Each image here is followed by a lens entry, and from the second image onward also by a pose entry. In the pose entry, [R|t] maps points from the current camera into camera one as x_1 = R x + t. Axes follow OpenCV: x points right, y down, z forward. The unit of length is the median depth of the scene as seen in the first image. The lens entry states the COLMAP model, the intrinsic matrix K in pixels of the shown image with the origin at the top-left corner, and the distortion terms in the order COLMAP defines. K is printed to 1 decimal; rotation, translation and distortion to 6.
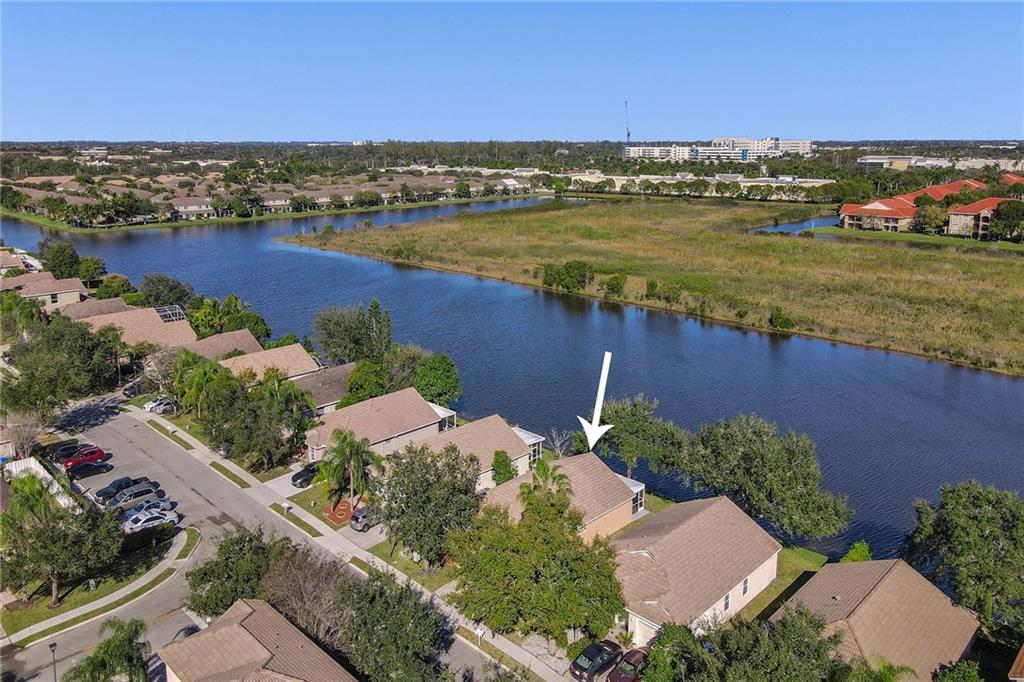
lens RADIAL K [[757.5, 0, 495.8], [0, 757.5, 342.0], [0, 0, 1]] dist [0.040165, 0.039400]
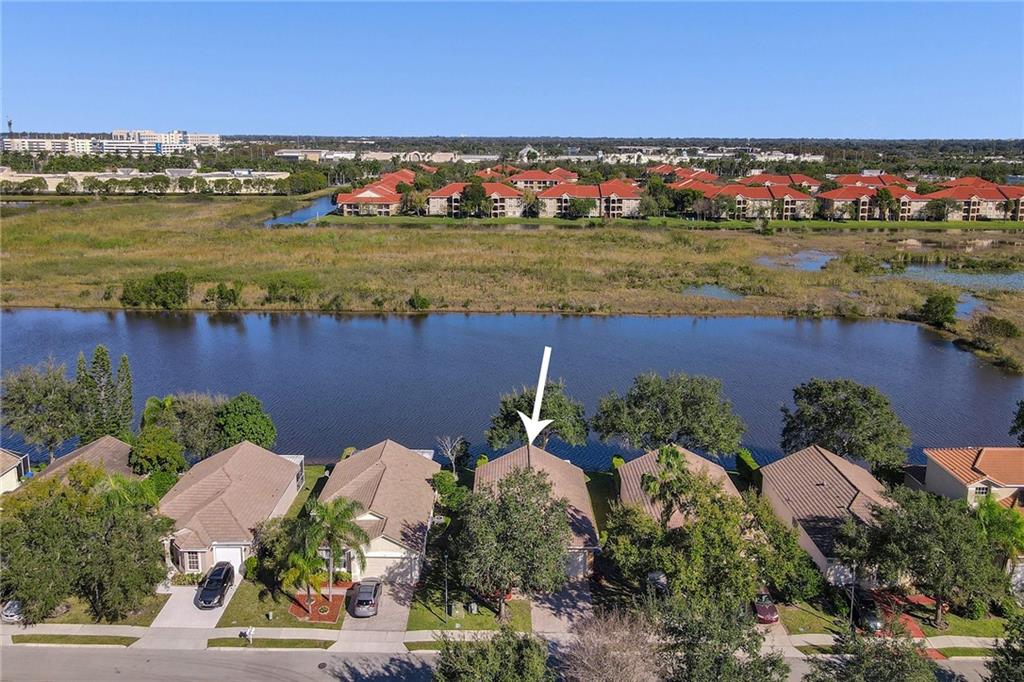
lens RADIAL K [[757.5, 0, 495.8], [0, 757.5, 342.0], [0, 0, 1]] dist [0.040165, 0.039400]
pose [[0.738513, -0.185306, 0.648275, -0.119553], [0.180343, 0.980748, 0.074896, -0.016174], [-0.649673, 0.061601, 0.757714, 0.060719]]
